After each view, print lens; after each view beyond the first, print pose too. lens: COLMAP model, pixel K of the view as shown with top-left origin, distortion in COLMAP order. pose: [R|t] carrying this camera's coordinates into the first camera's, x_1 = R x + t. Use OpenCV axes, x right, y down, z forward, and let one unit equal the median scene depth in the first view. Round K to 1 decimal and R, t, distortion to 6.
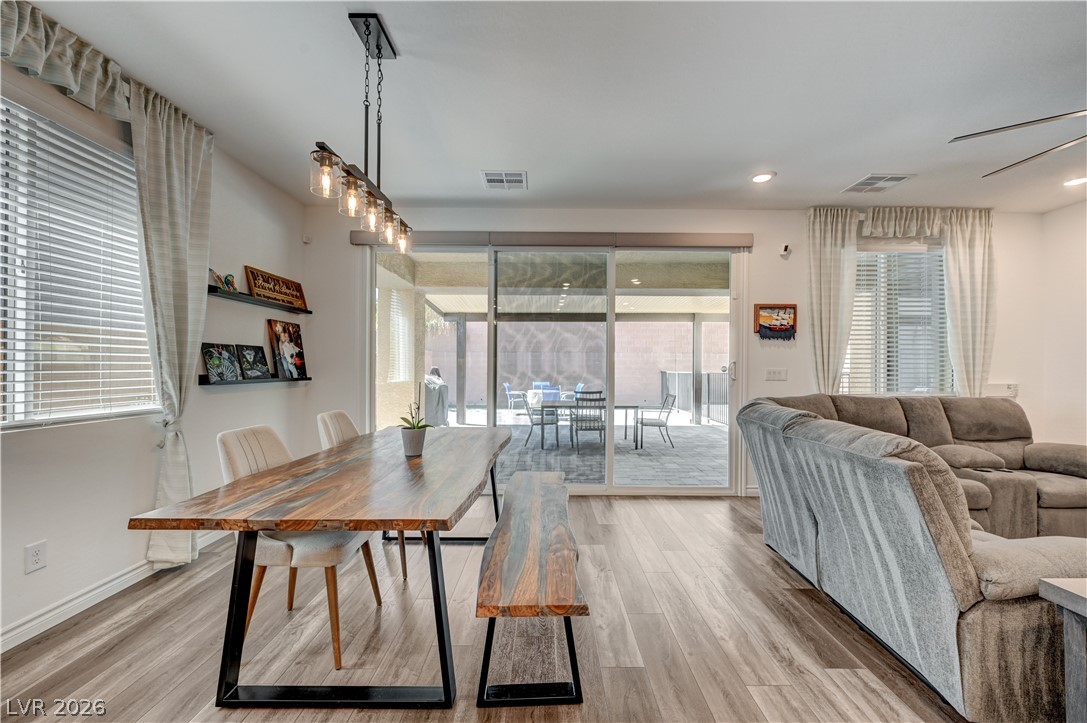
lens RADIAL K [[432.3, 0, 548.6], [0, 432.3, 364.1], [0, 0, 1]] dist [-0.002319, 0.000709]
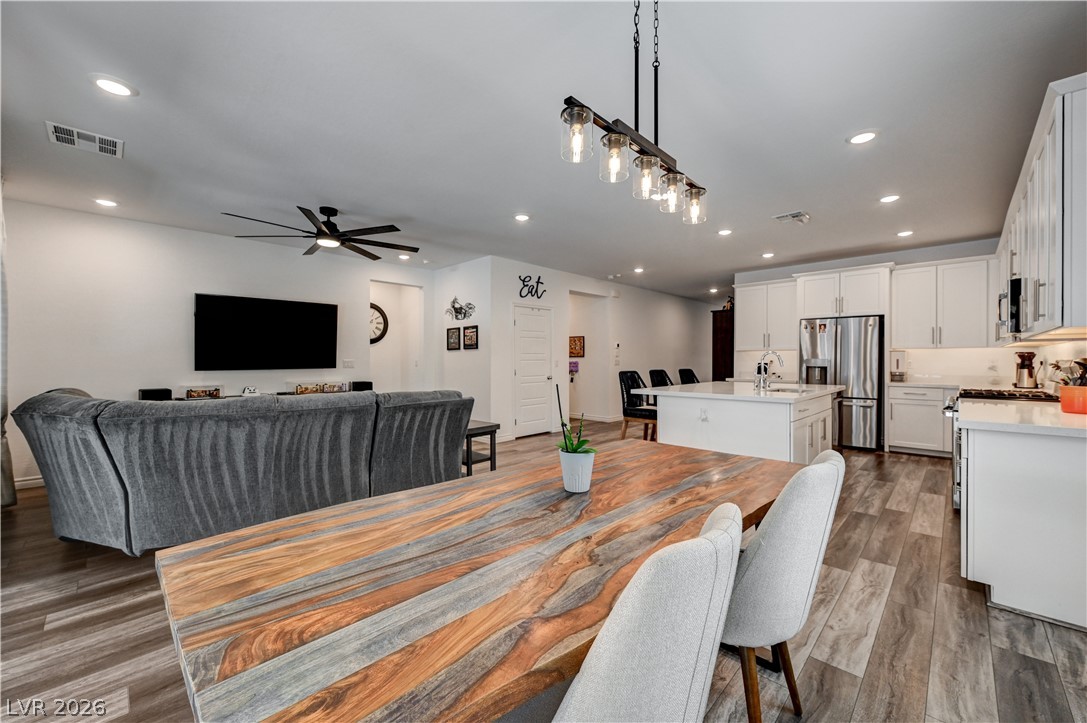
lens RADIAL K [[432.3, 0, 544.8], [0, 432.3, 361.8], [0, 0, 1]] dist [-0.002319, 0.000709]
pose [[-0.712149, -0.008844, 0.701973, -0.424428], [-0.009124, 0.999953, 0.003341, 0.004802], [-0.701969, -0.004025, -0.712196, 0.854829]]
